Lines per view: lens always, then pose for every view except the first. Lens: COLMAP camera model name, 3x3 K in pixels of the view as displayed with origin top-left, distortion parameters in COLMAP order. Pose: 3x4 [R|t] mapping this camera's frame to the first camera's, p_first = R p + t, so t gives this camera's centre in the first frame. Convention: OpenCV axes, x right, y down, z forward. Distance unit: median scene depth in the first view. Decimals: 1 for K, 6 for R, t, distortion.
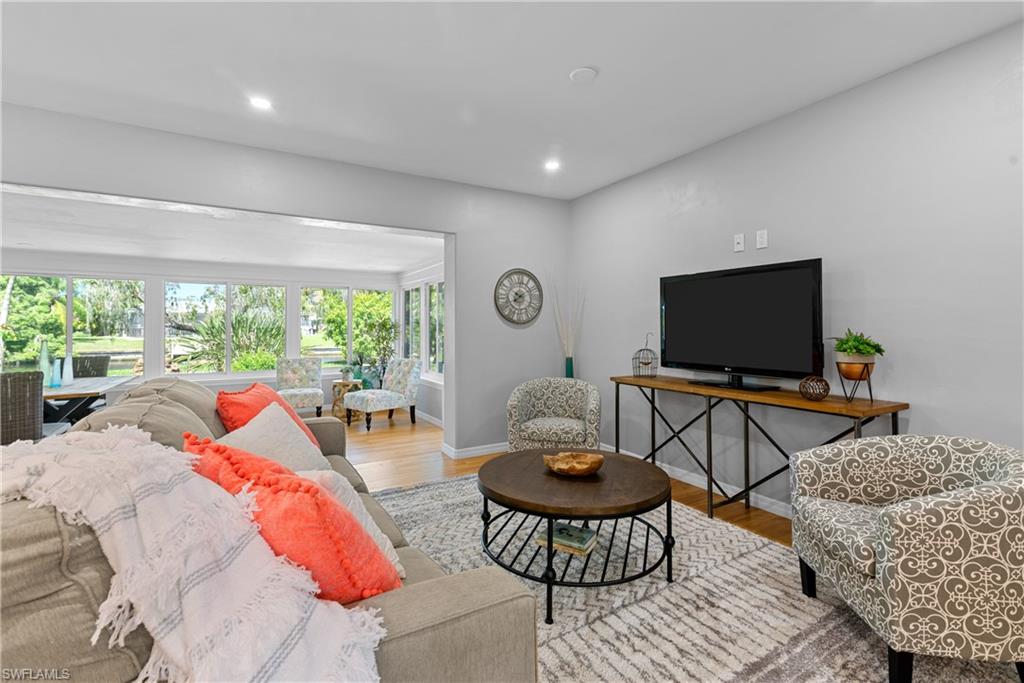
lens RADIAL K [[466.9, 0, 512.2], [0, 466.9, 317.9], [0, 0, 1]] dist [0.029280, -0.000214]
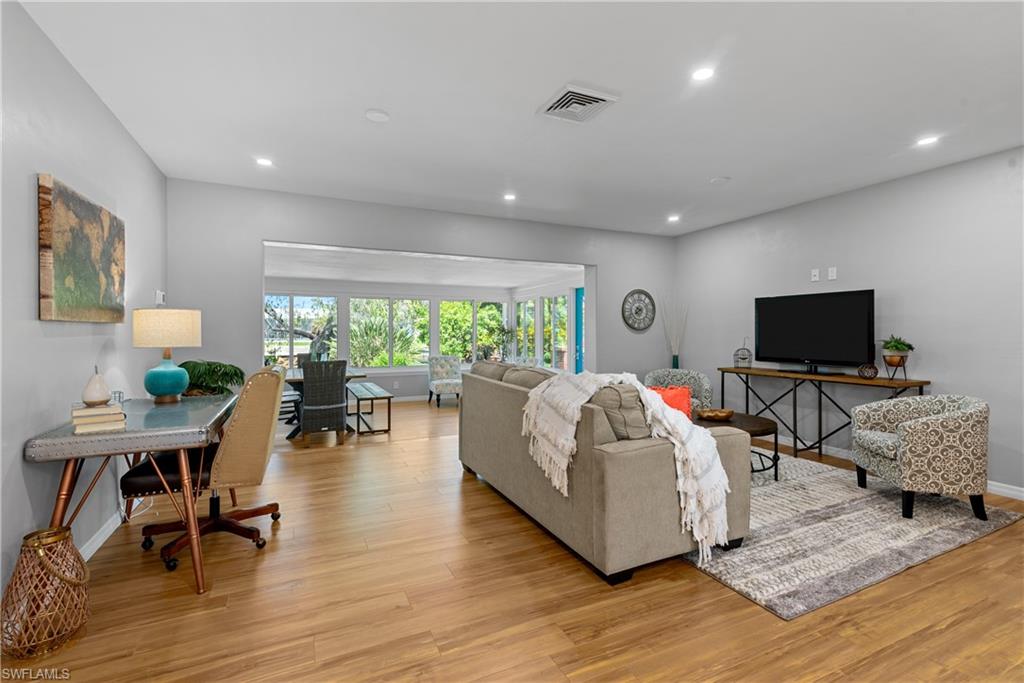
lens RADIAL K [[464.2, 0, 515.8], [0, 464.2, 328.1], [0, 0, 1]] dist [0.027263, -0.000353]
pose [[0.996313, 0.000942, -0.085789, -0.344880], [0.000120, 0.999923, 0.012376, -0.015780], [0.085794, -0.012341, 0.996236, -0.577106]]
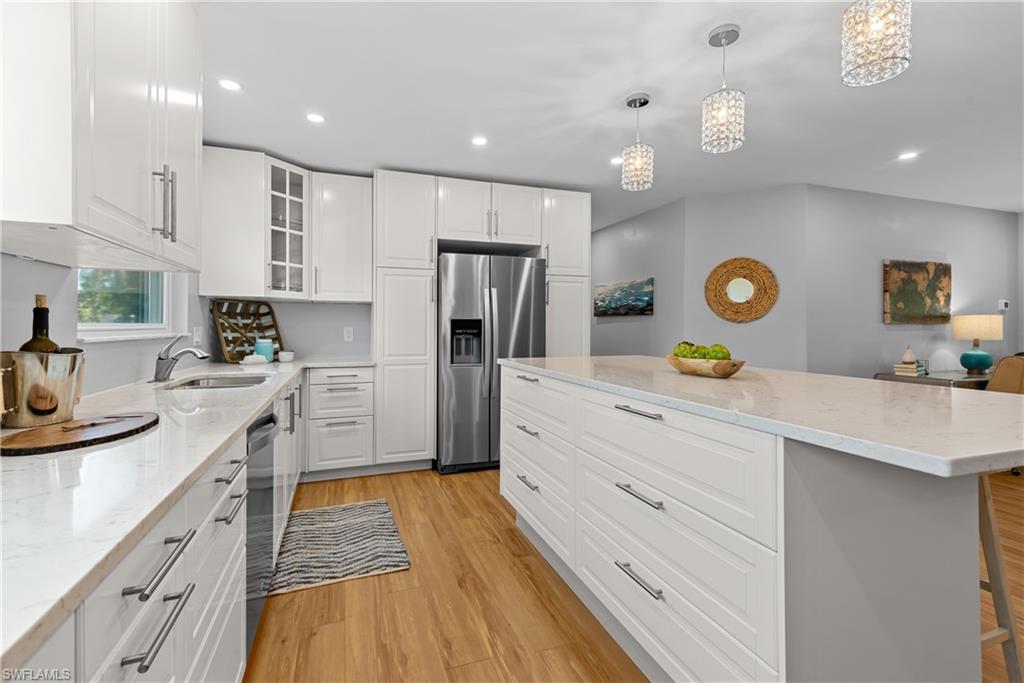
lens RADIAL K [[464.2, 0, 515.8], [0, 464.2, 328.1], [0, 0, 1]] dist [0.027263, -0.000353]
pose [[-0.171147, 0.001699, -0.985244, 0.652948], [0.012070, 0.999927, -0.000373, -0.016969], [0.985172, -0.011955, -0.171155, -0.881851]]
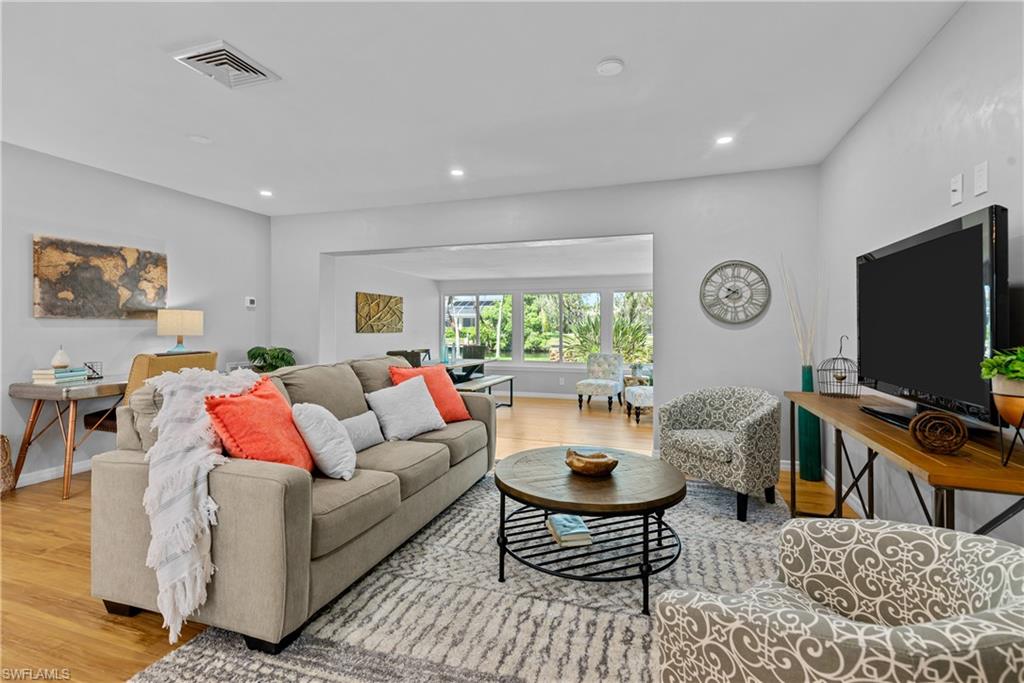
lens RADIAL K [[454.8, 0, 518.9], [0, 454.8, 320.9], [0, 0, 1]] dist [-0.013063, -0.000096]
pose [[0.665375, -0.007951, -0.746467, 0.579413], [0.011595, 0.999933, -0.000315, 0.004513], [0.746419, -0.008446, 0.665423, 0.208891]]
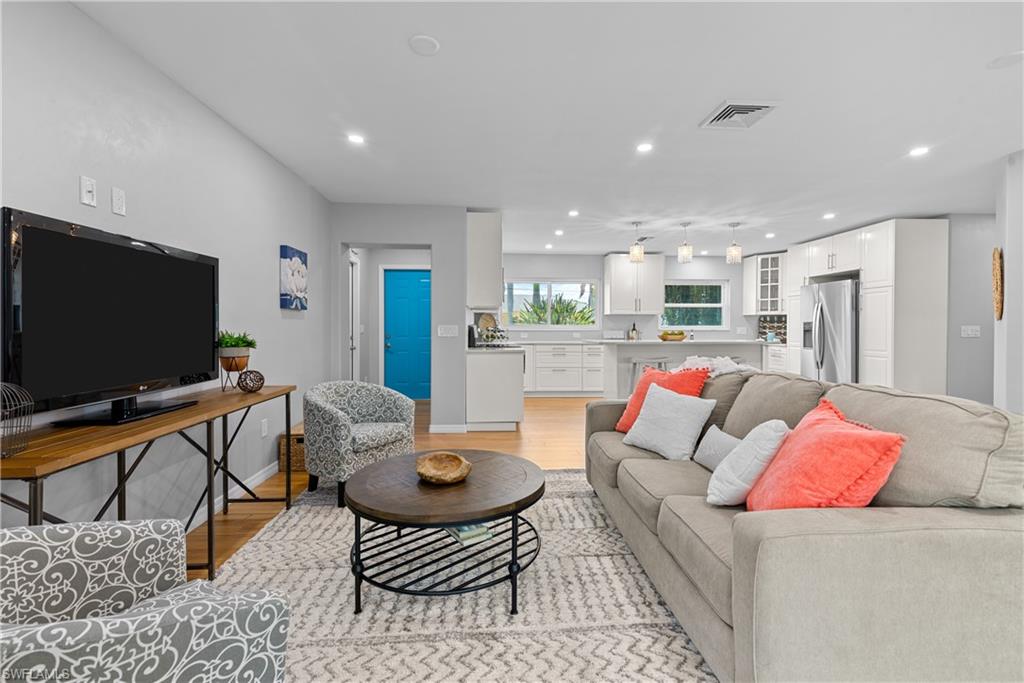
lens RADIAL K [[464.2, 0, 515.8], [0, 464.2, 328.1], [0, 0, 1]] dist [0.027263, -0.000353]
pose [[-0.893490, -0.004313, 0.449062, -0.345295], [-0.011004, 0.999864, -0.012289, 0.027266], [-0.448948, -0.015922, -0.893416, 1.414767]]
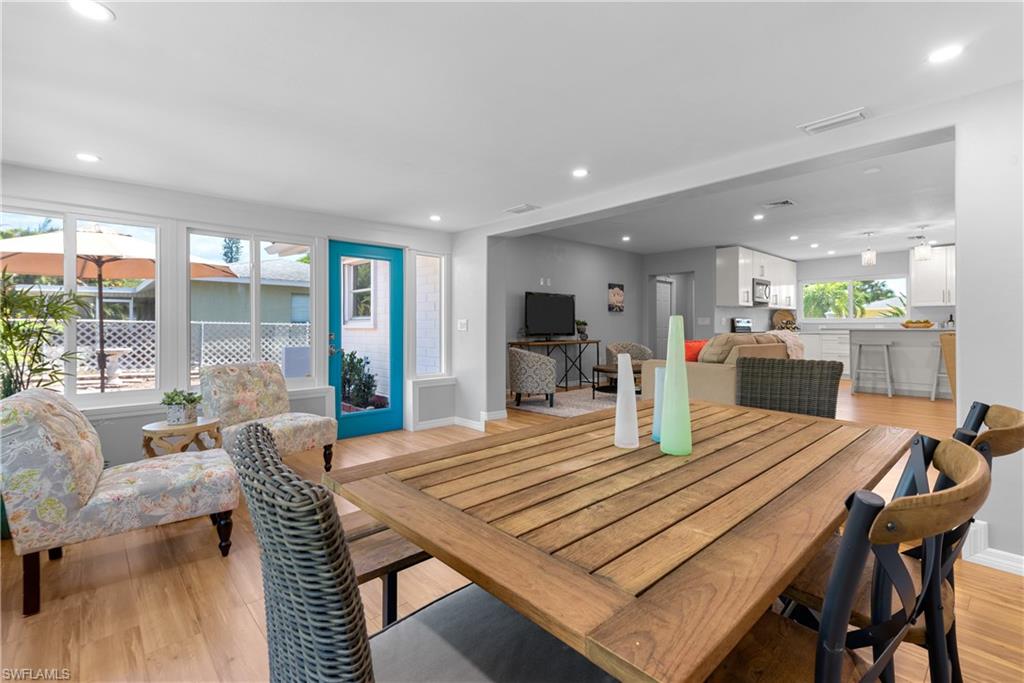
lens RADIAL K [[464.2, 0, 515.8], [0, 464.2, 328.1], [0, 0, 1]] dist [0.027263, -0.000353]
pose [[-0.228731, 0.001303, 0.973489, -1.908680], [-0.016403, 0.999852, -0.005193, 0.095757], [-0.973351, -0.017156, -0.228676, 1.791805]]
